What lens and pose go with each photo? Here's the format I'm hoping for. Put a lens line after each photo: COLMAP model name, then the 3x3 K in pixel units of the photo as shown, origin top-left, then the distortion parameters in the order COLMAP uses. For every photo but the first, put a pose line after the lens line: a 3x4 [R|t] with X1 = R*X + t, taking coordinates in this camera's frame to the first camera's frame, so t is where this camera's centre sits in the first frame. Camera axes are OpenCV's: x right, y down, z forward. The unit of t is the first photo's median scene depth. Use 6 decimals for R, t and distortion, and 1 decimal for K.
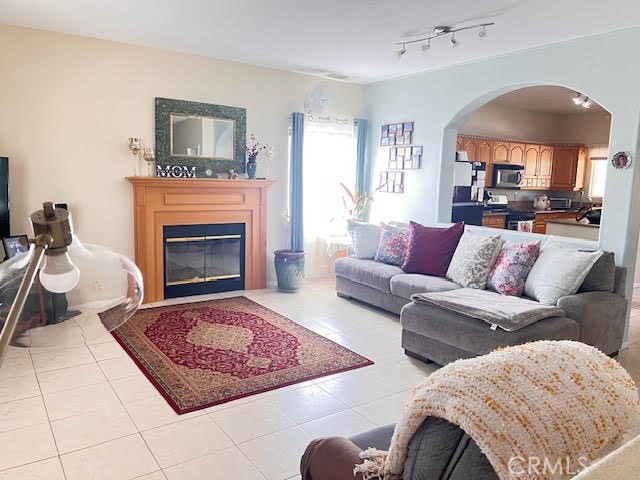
lens RADIAL K [[483.9, 0, 319.8], [0, 483.9, 233.2], [0, 0, 1]] dist [0.050261, -0.045193]
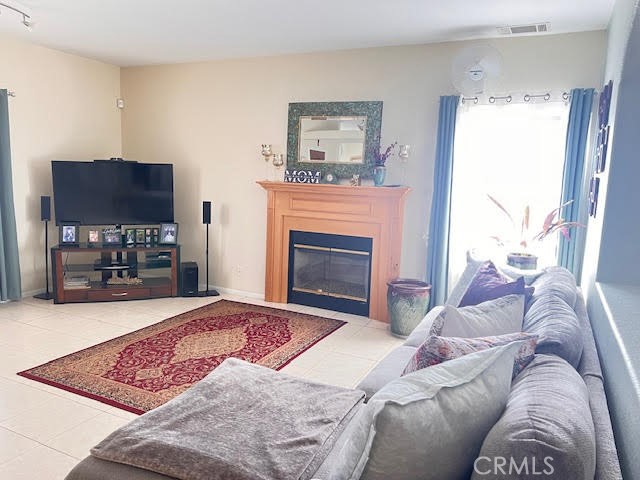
lens RADIAL K [[483.9, 0, 324.0], [0, 483.9, 241.5], [0, 0, 1]] dist [0.050261, -0.045193]
pose [[0.481293, 0.116590, -0.868771, 0.577028], [-0.129615, 0.989686, 0.061011, -0.061686], [0.866924, 0.083242, 0.491441, 0.561438]]
